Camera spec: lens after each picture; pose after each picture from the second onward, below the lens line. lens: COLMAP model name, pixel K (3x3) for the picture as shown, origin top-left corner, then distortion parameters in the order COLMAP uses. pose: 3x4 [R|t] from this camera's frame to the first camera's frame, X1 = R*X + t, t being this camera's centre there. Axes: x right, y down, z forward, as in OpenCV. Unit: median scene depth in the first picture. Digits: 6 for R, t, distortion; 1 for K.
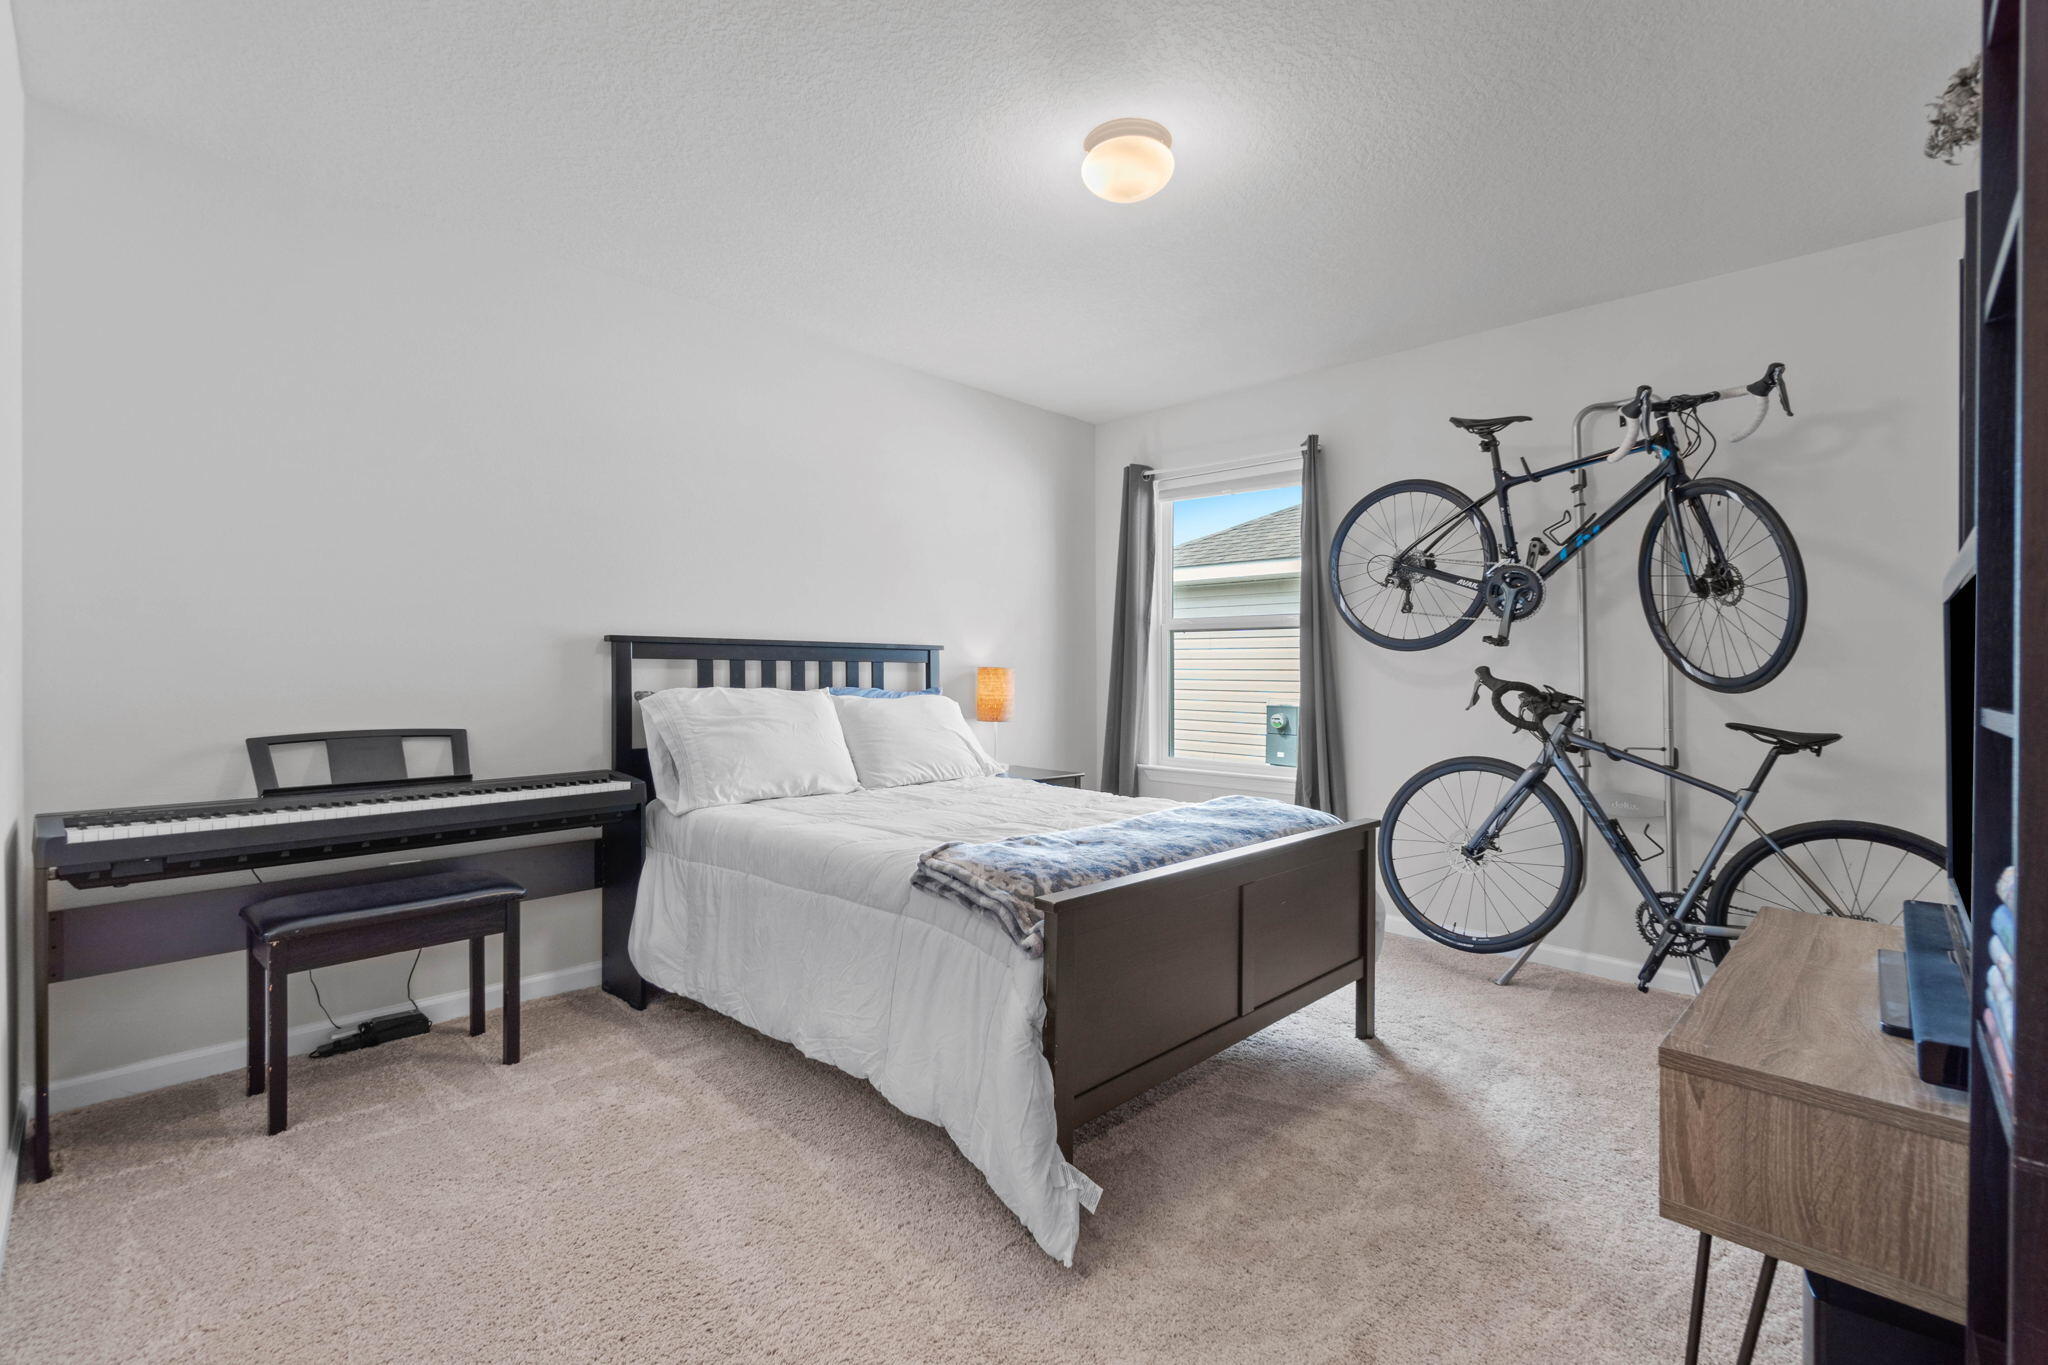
lens RADIAL K [[902.8, 0, 1013.2], [0, 902.8, 690.6], [0, 0, 1]] dist [-0.001826, 0.000271]
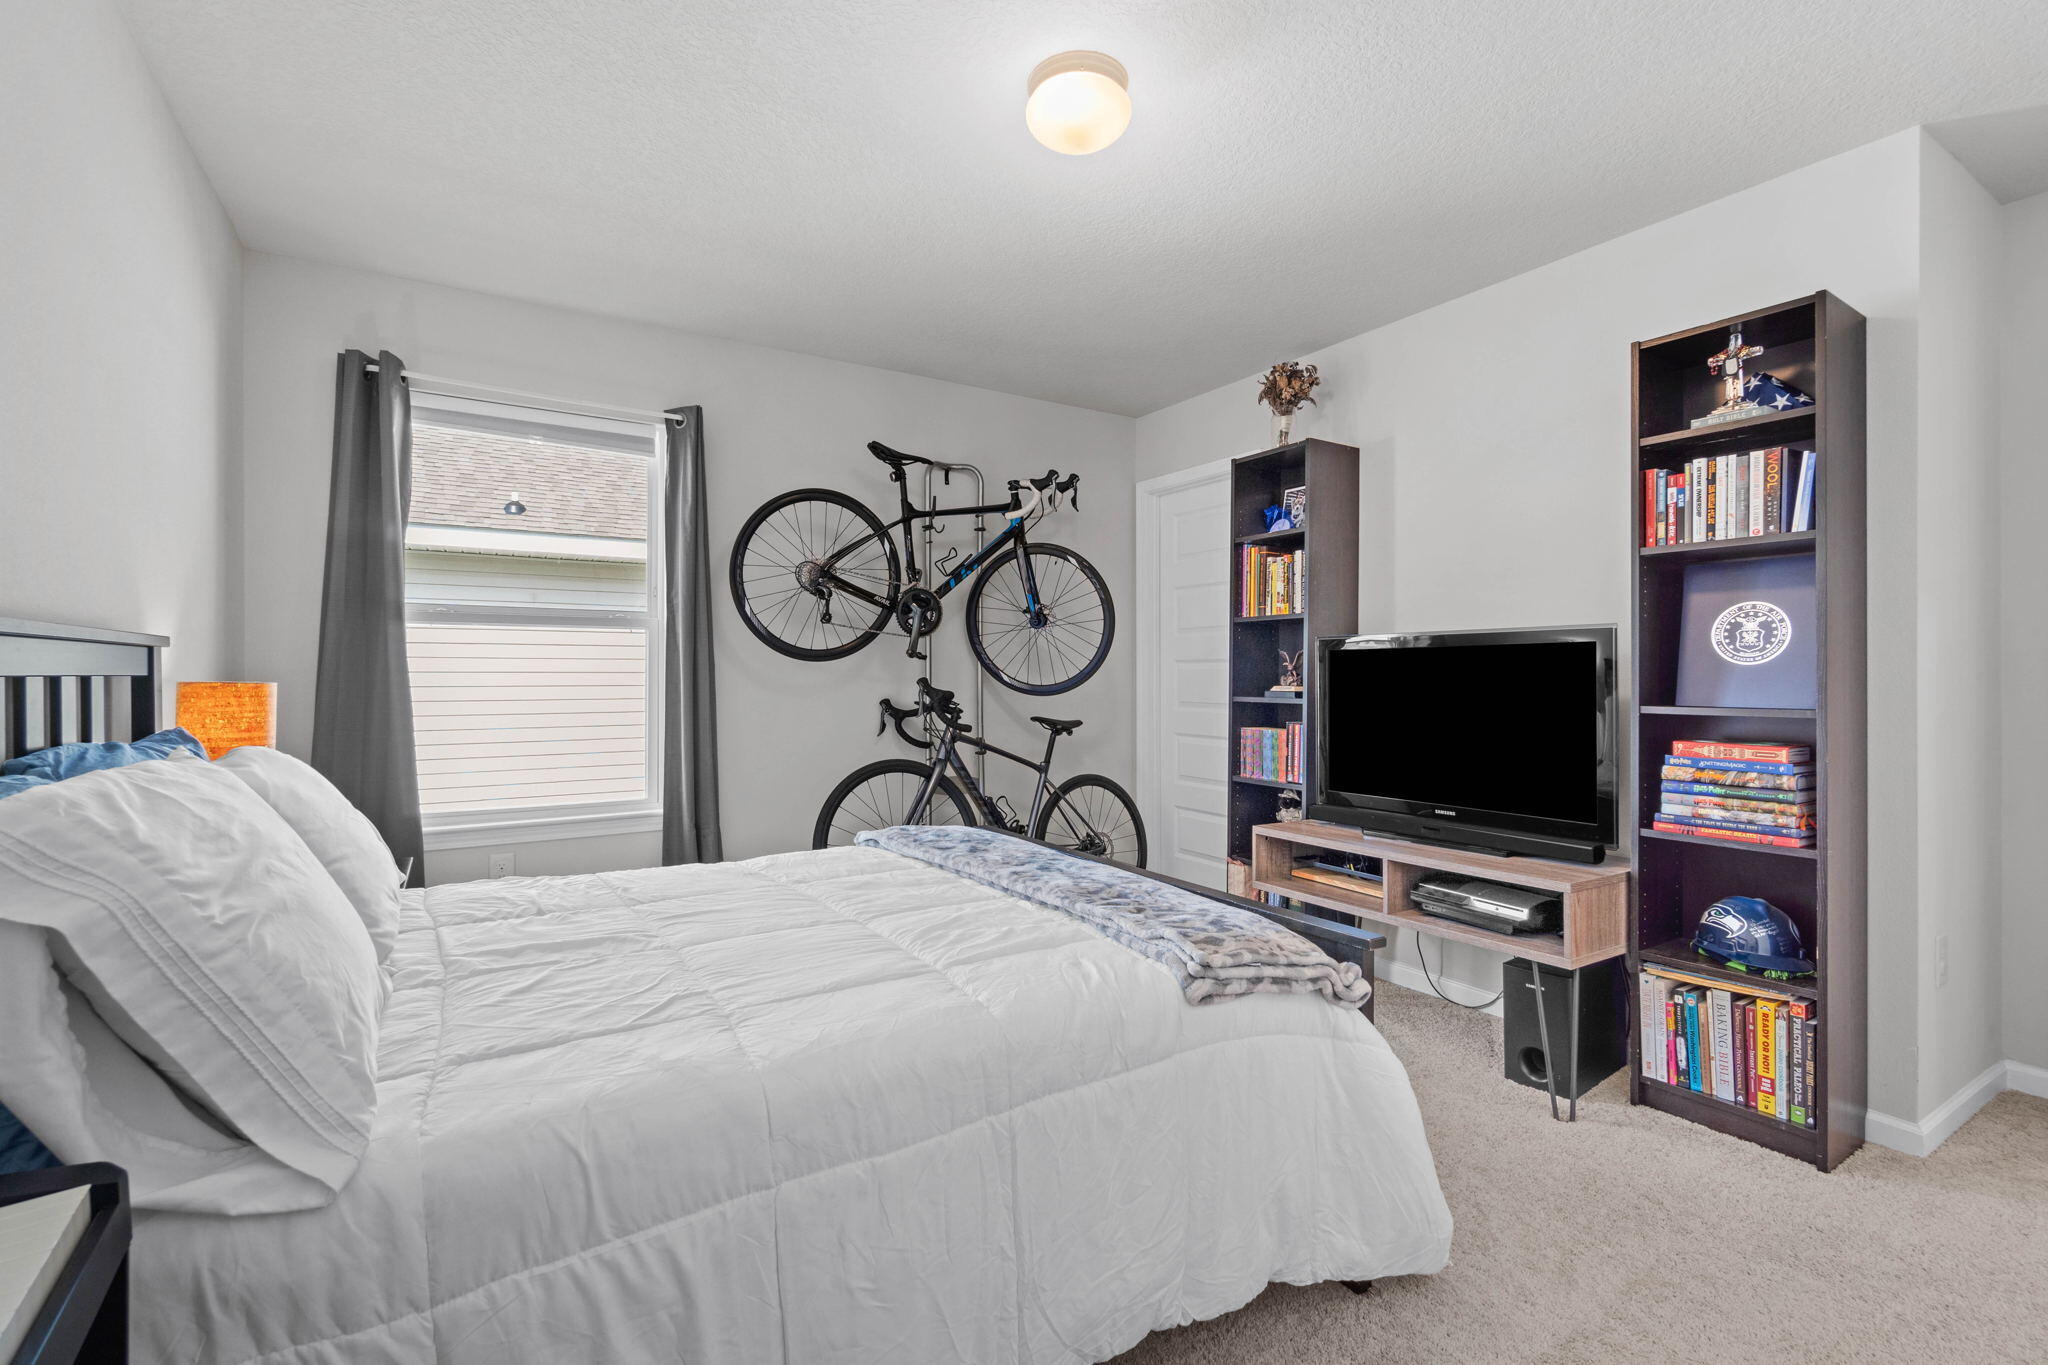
lens RADIAL K [[902.8, 0, 1013.2], [0, 902.8, 690.6], [0, 0, 1]] dist [-0.001826, 0.000271]
pose [[0.248680, -0.024900, 0.968266, -0.514788], [0.019183, 0.999600, 0.020780, -0.030221], [-0.968396, 0.013407, 0.249058, 0.592390]]
